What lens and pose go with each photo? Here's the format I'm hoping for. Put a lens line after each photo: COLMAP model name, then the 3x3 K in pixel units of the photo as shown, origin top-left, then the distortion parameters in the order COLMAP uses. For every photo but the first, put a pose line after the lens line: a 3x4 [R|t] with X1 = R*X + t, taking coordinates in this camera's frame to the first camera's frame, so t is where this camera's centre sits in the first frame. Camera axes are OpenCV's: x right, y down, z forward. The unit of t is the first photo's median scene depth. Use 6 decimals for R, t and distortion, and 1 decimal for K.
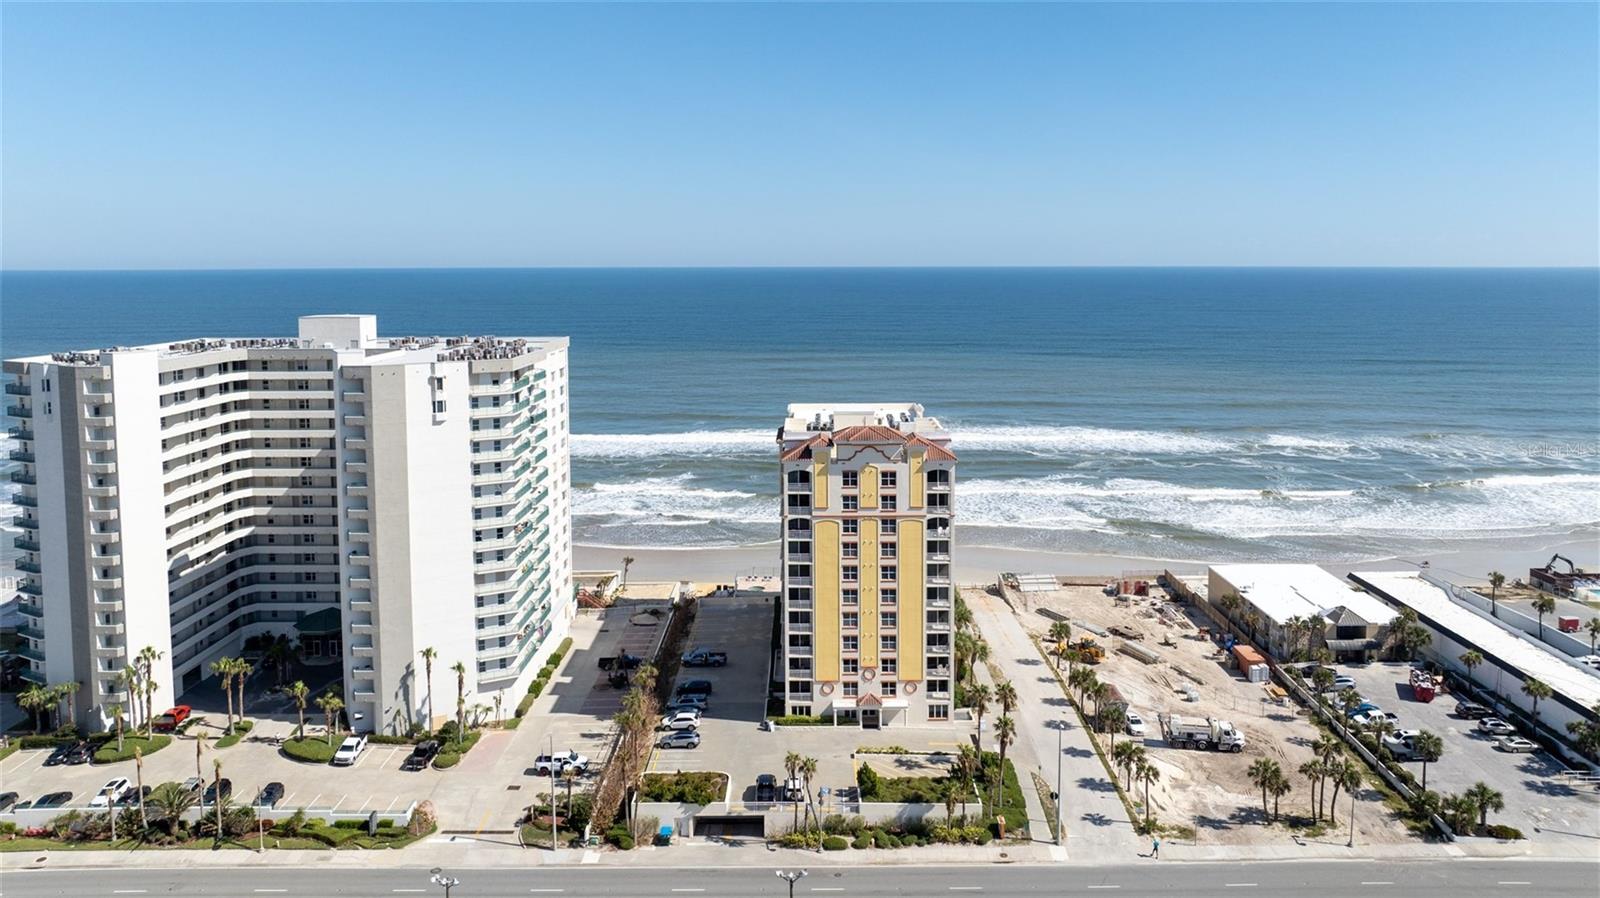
lens RADIAL K [[1154.7, 0, 807.3], [0, 1154.7, 359.4], [0, 0, 1]] dist [0.003872, -0.001057]
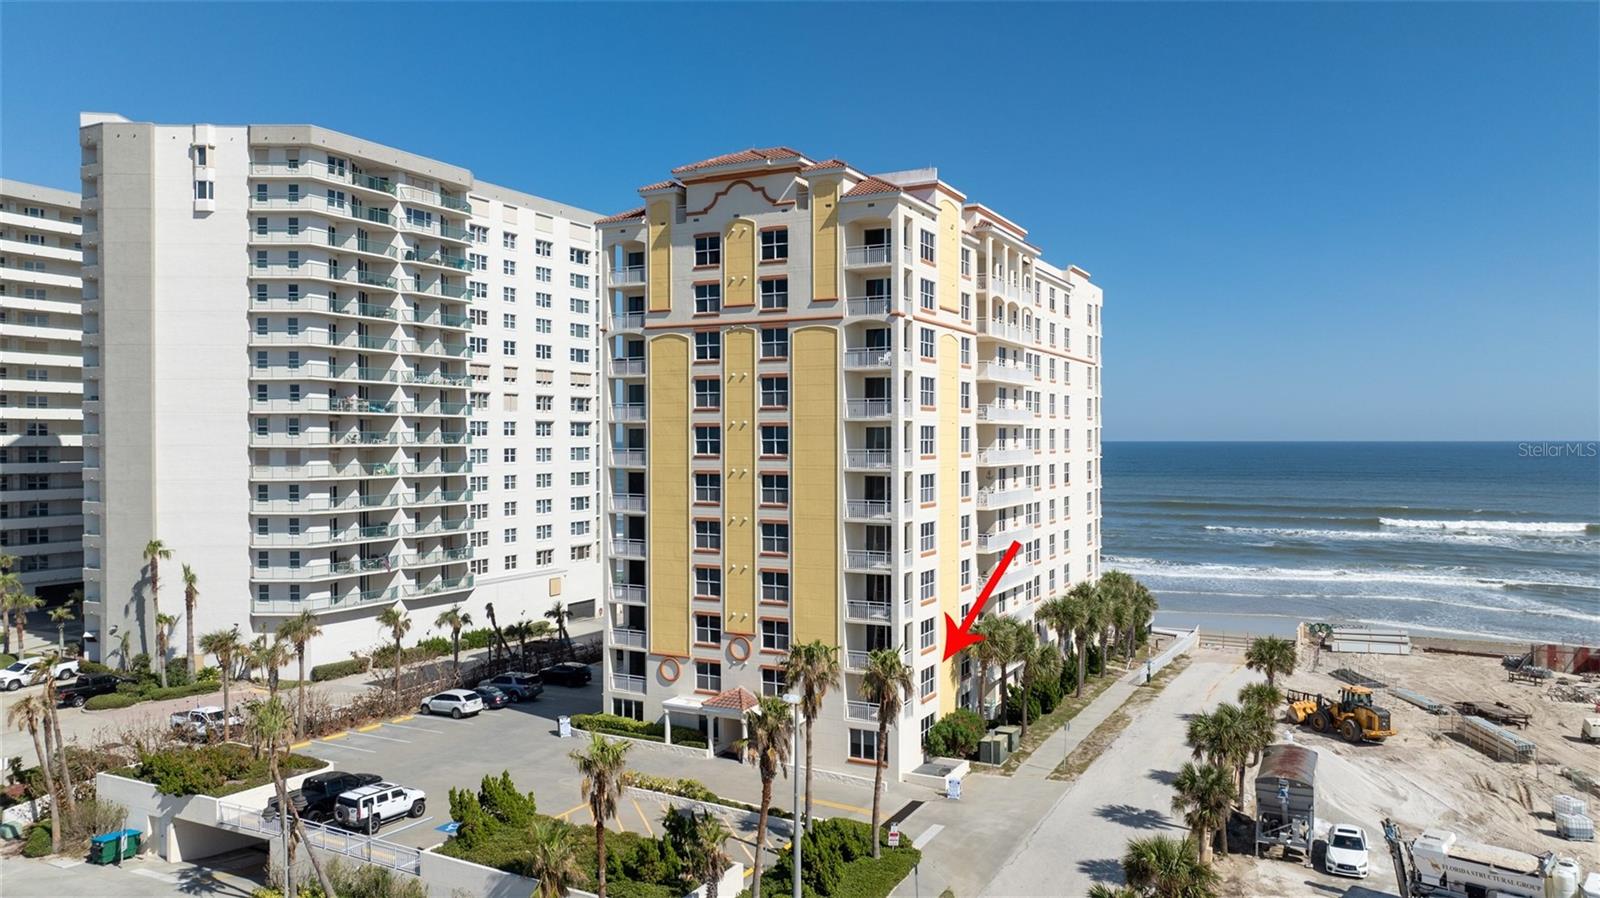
lens RADIAL K [[1130.3, 0, 800.0], [0, 1130.3, 449.0], [0, 0, 1]] dist [-0.007195, -0.000063]
pose [[0.887572, 0.011343, -0.460529, 0.298422], [-0.044998, 0.997051, -0.062167, 0.216488], [0.458465, 0.075901, 0.885465, 0.578490]]
